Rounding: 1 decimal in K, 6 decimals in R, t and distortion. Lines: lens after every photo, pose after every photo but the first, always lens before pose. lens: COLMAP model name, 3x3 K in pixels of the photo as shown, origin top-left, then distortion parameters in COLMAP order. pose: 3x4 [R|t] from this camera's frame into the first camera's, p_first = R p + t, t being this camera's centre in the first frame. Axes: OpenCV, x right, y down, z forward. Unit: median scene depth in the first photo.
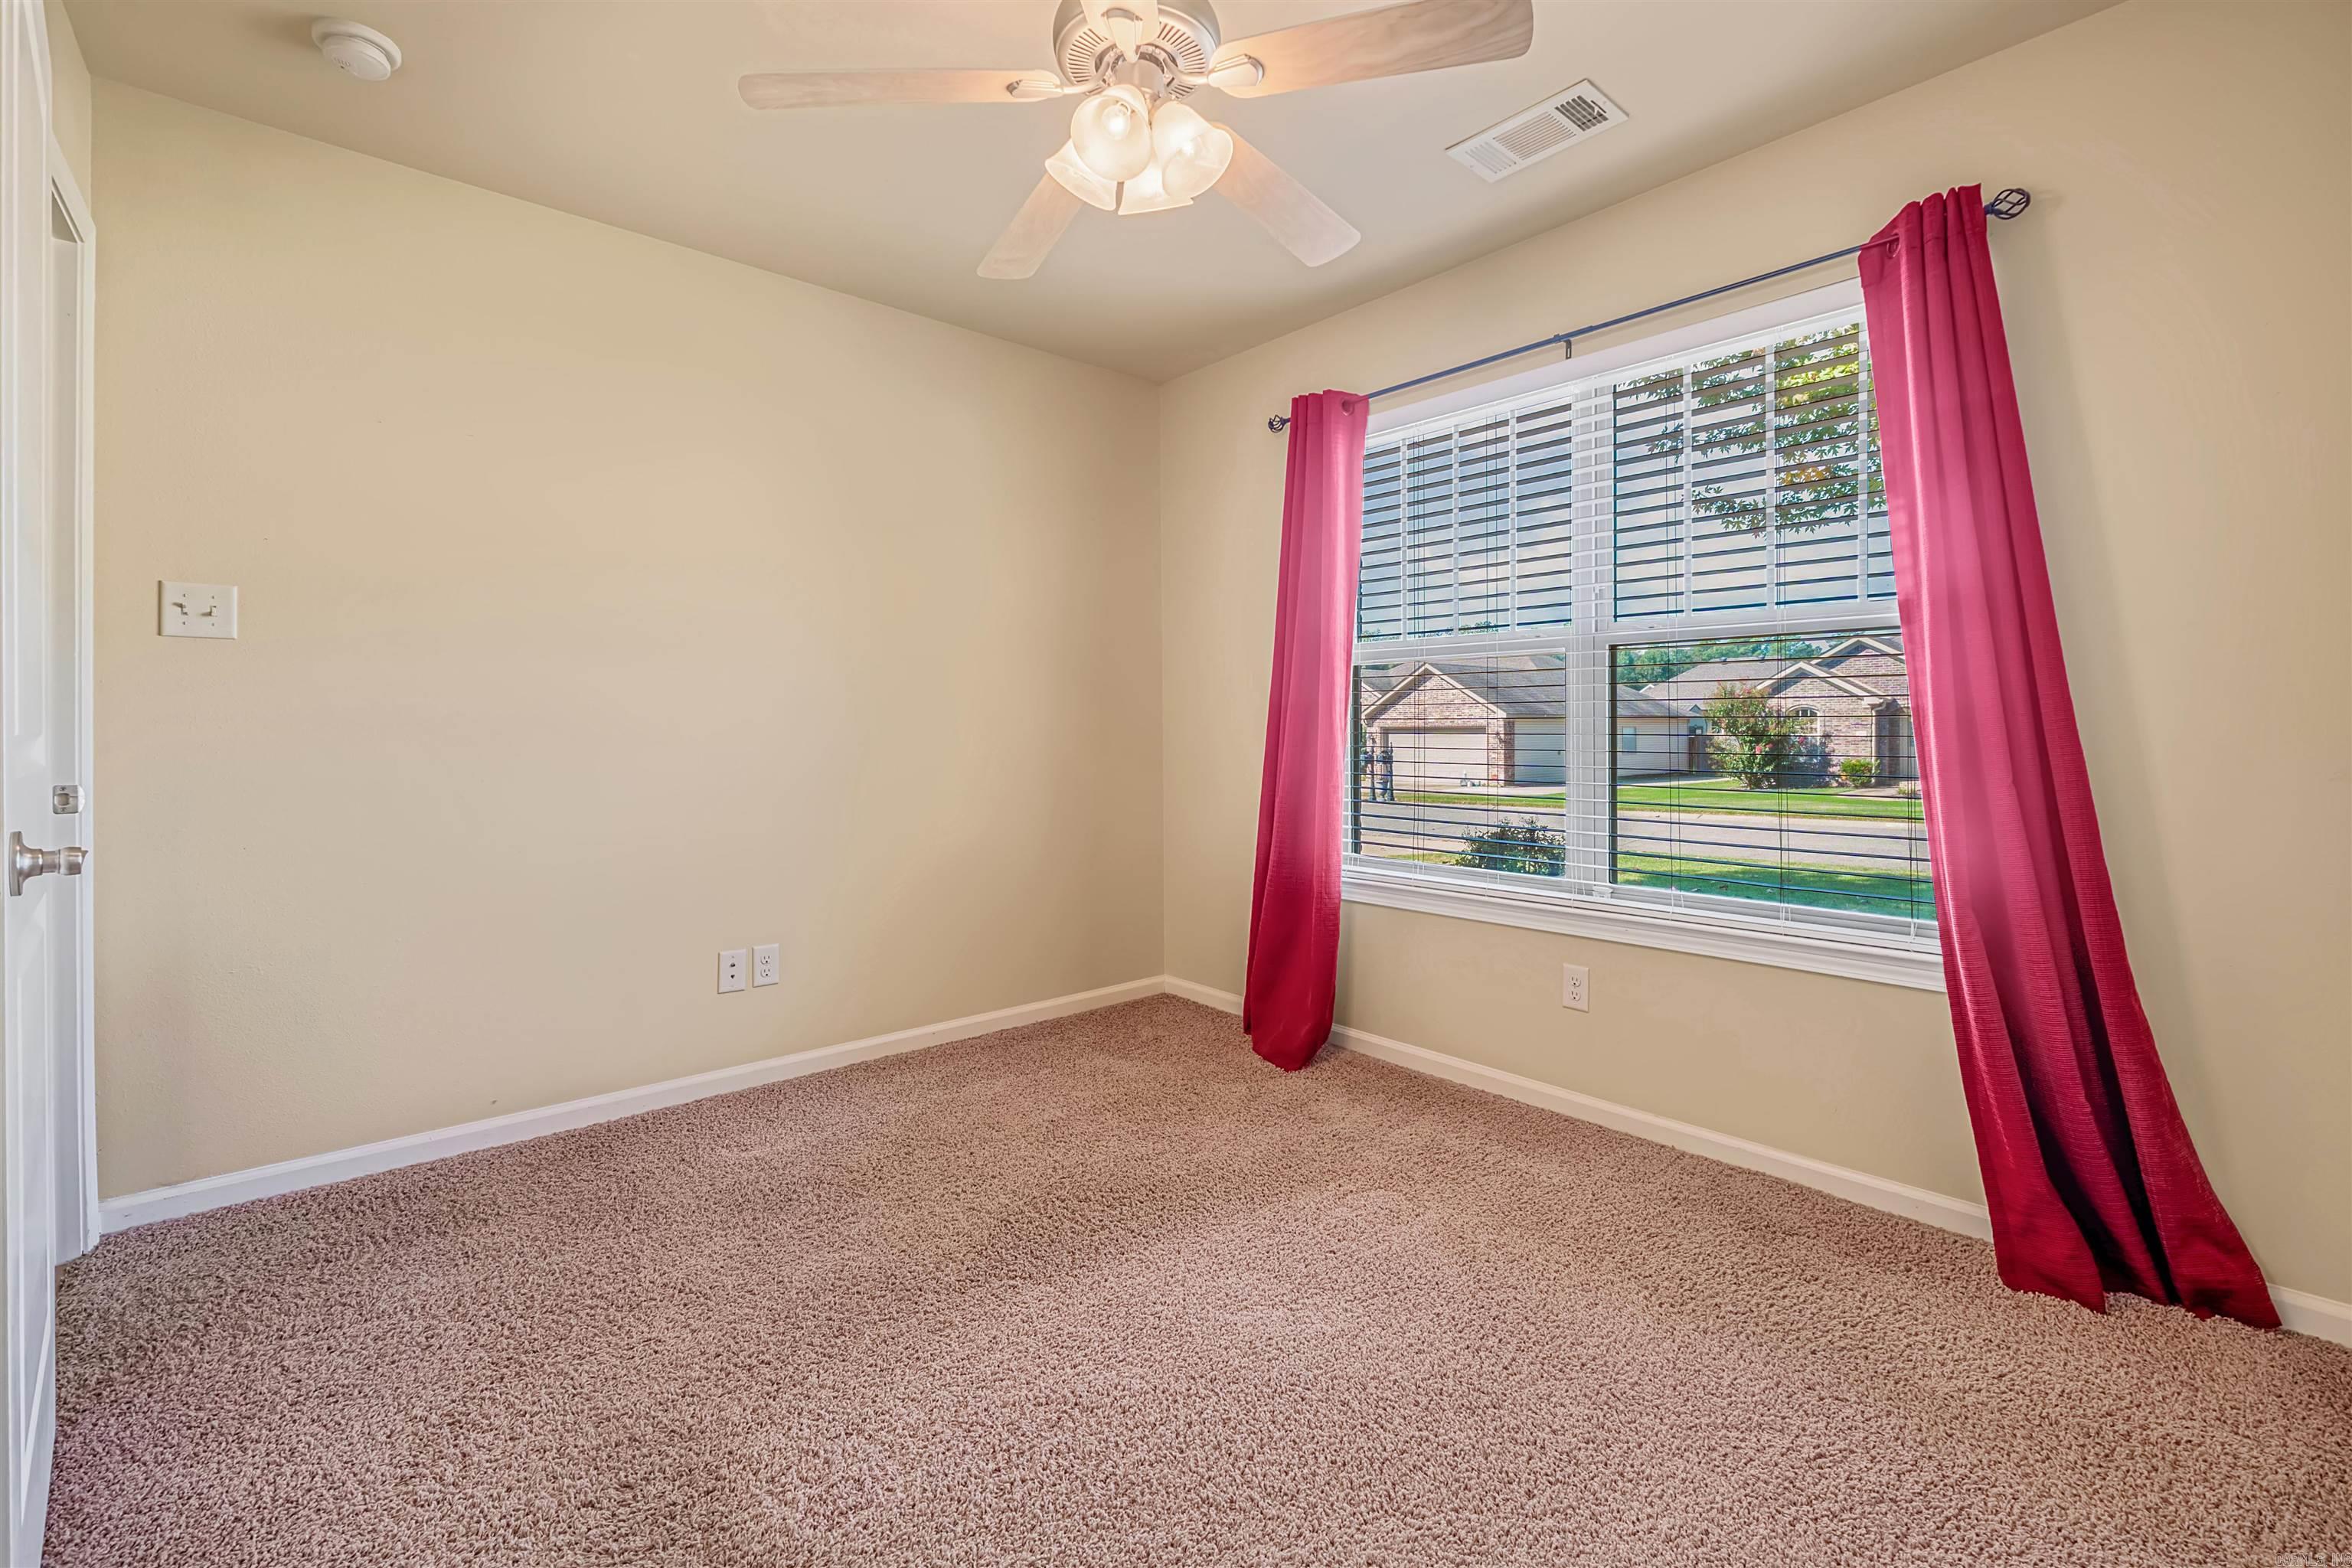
lens RADIAL K [[1025.5, 0, 1184.4], [0, 1025.5, 730.4], [0, 0, 1]] dist [-0.000137, 0.000019]
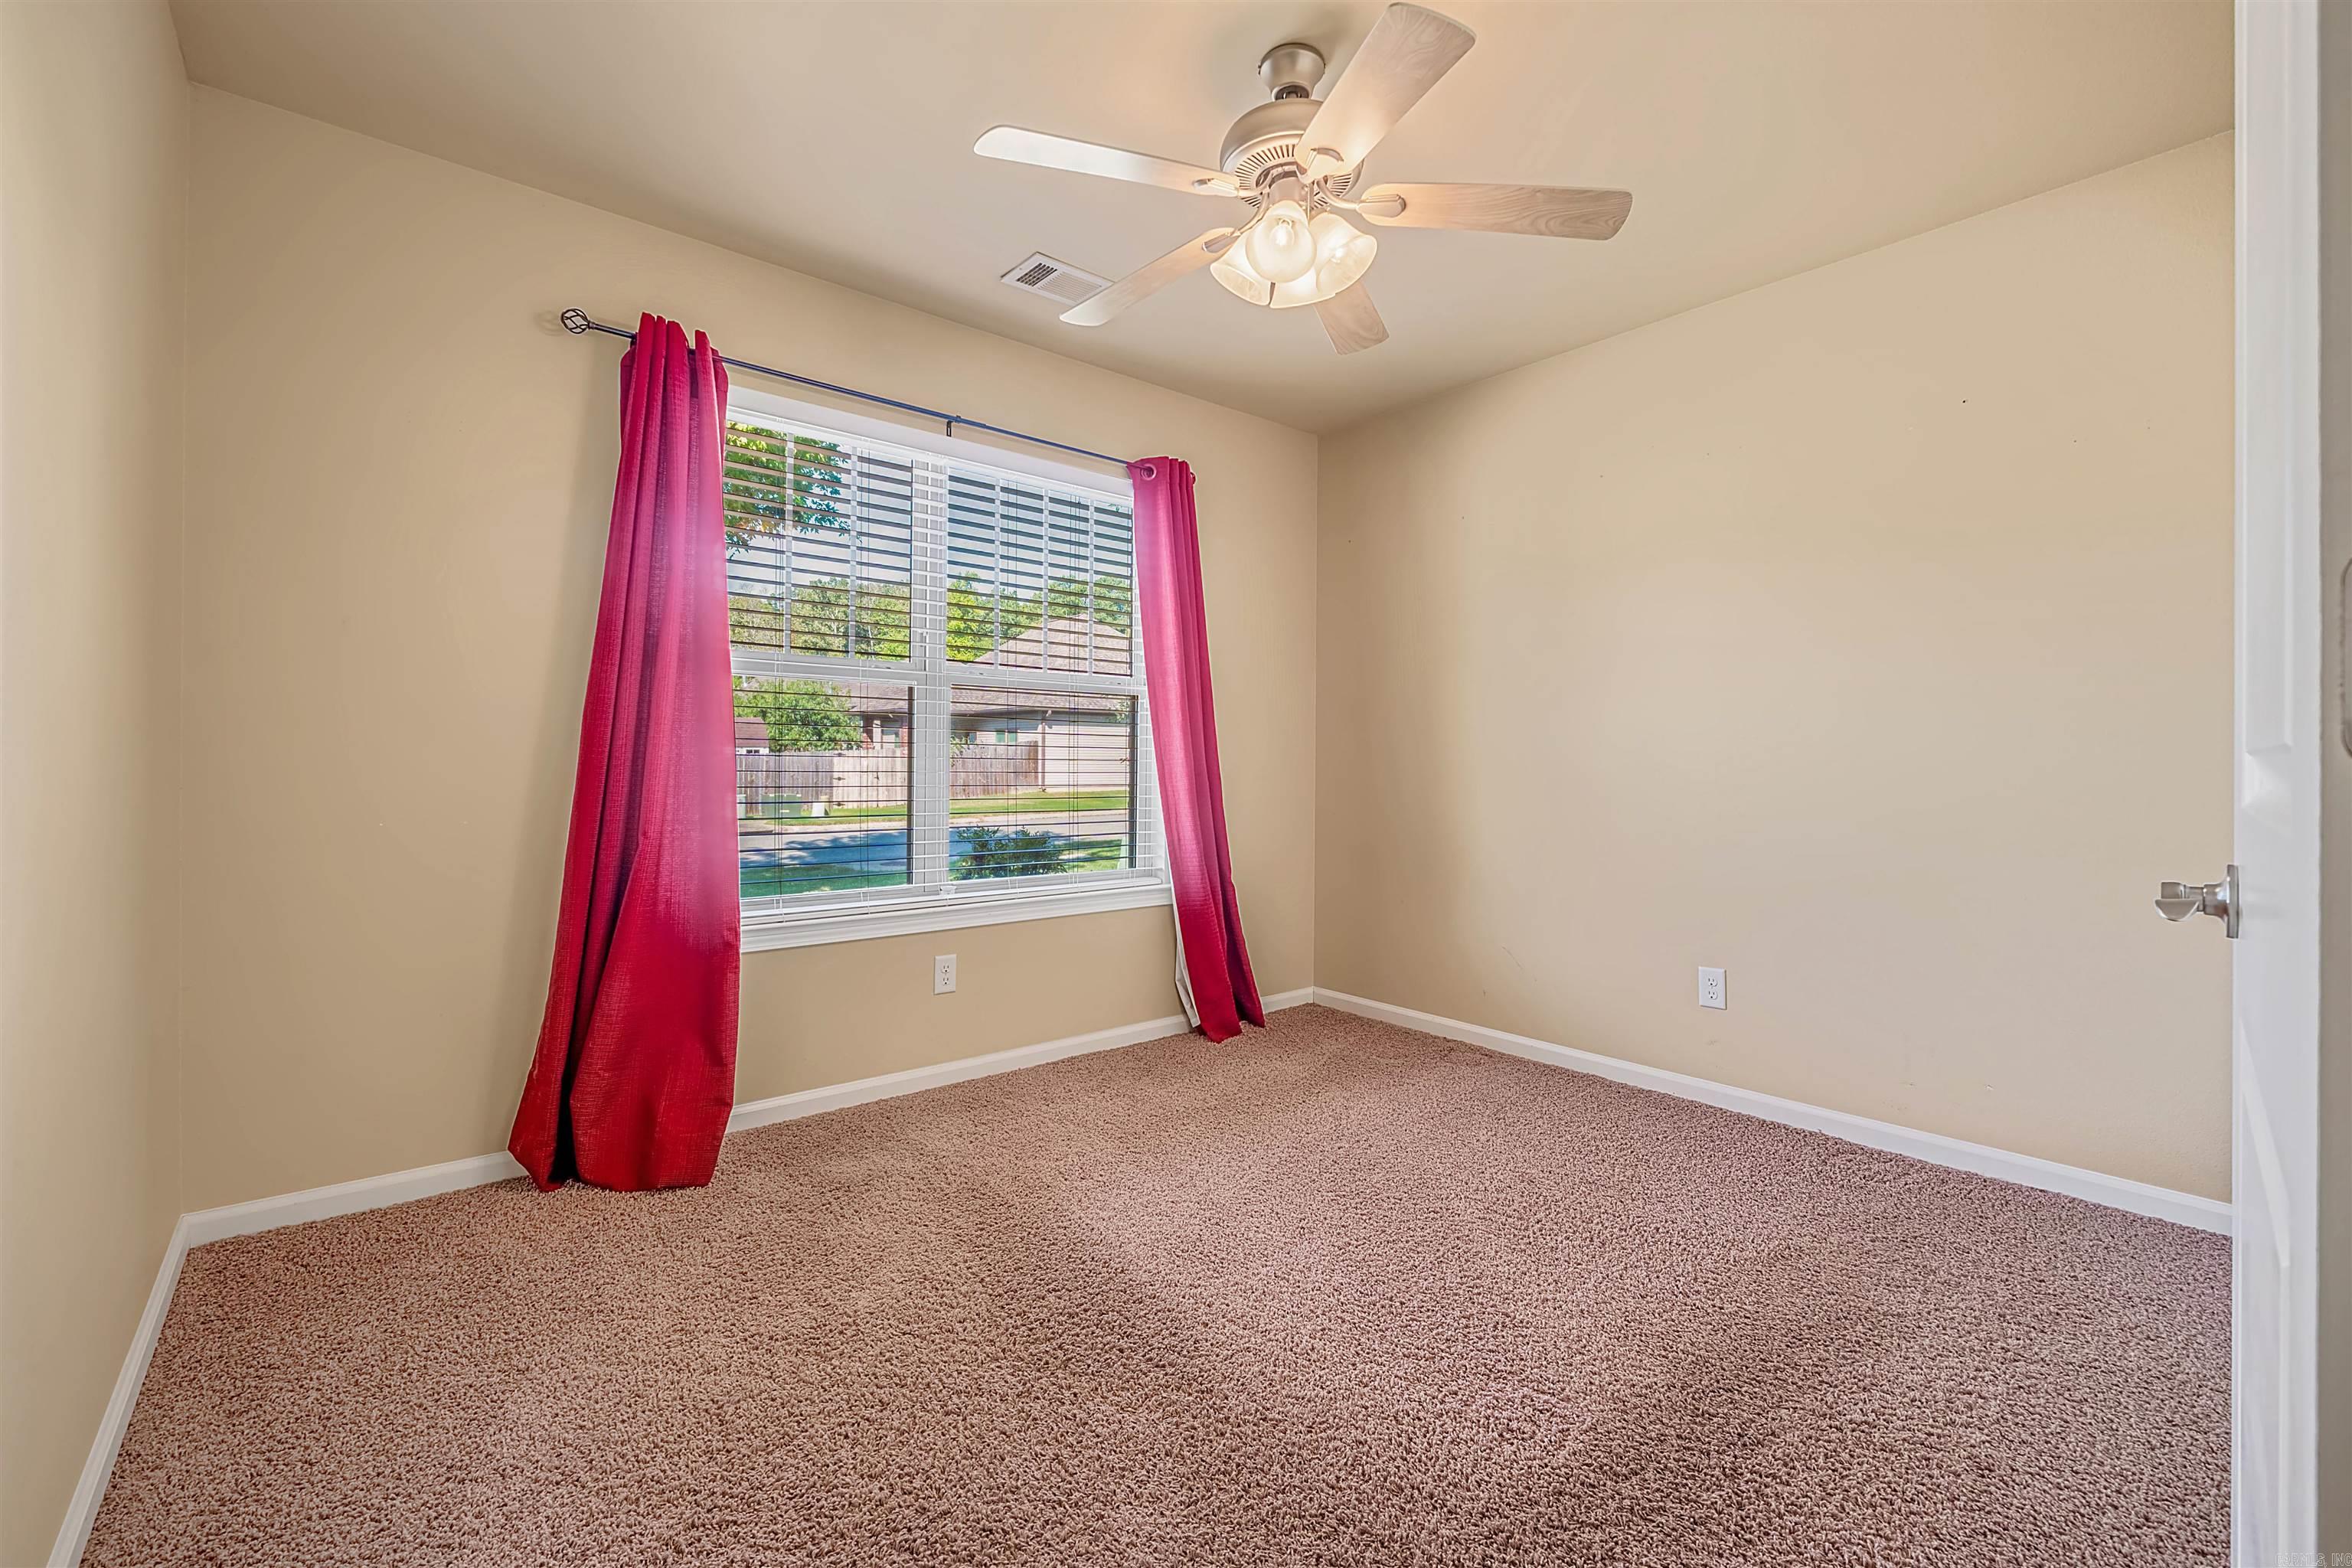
lens RADIAL K [[999.7, 0, 1176.0], [0, 999.7, 784.0], [0, 0, 1]] dist [0.001647, 0.000334]
pose [[0.021887, -0.011975, 0.999689, -0.815798], [0.005216, 0.999916, 0.011864, 0.022529], [-0.999747, 0.004954, 0.021948, 0.770127]]
